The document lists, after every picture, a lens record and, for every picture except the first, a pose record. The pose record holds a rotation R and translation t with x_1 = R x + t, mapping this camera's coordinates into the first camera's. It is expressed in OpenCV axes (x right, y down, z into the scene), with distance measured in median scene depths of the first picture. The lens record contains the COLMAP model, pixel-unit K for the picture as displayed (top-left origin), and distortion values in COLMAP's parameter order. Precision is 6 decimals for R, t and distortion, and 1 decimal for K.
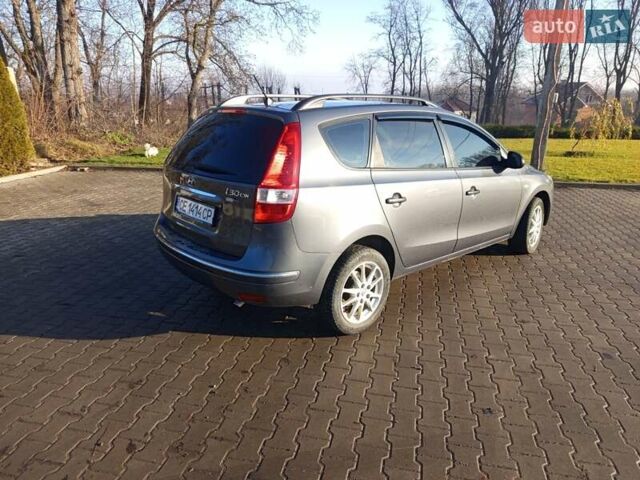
lens RADIAL K [[470.3, 0, 320.0], [0, 470.3, 240.0], [0, 0, 1]] dist [0.059520, -0.088870]
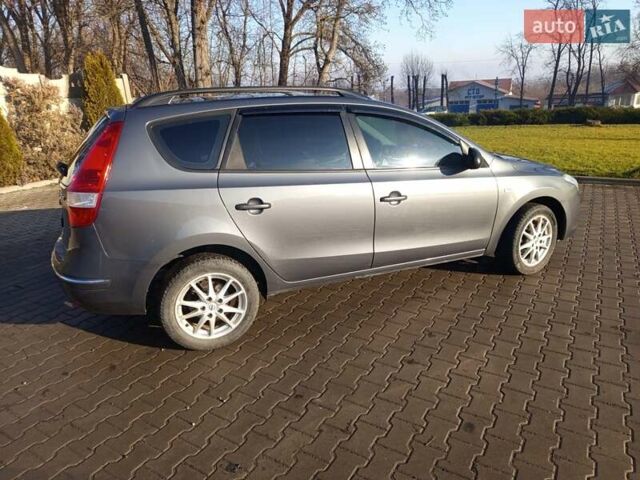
lens RADIAL K [[475.1, 0, 319.1], [0, 475.1, 232.7], [0, 0, 1]] dist [0.003271, -0.011036]
pose [[0.939663, 0.053962, -0.337820, 0.133679], [-0.052434, 0.998531, 0.013654, -0.012194], [0.338060, 0.004883, 0.941112, 0.046995]]
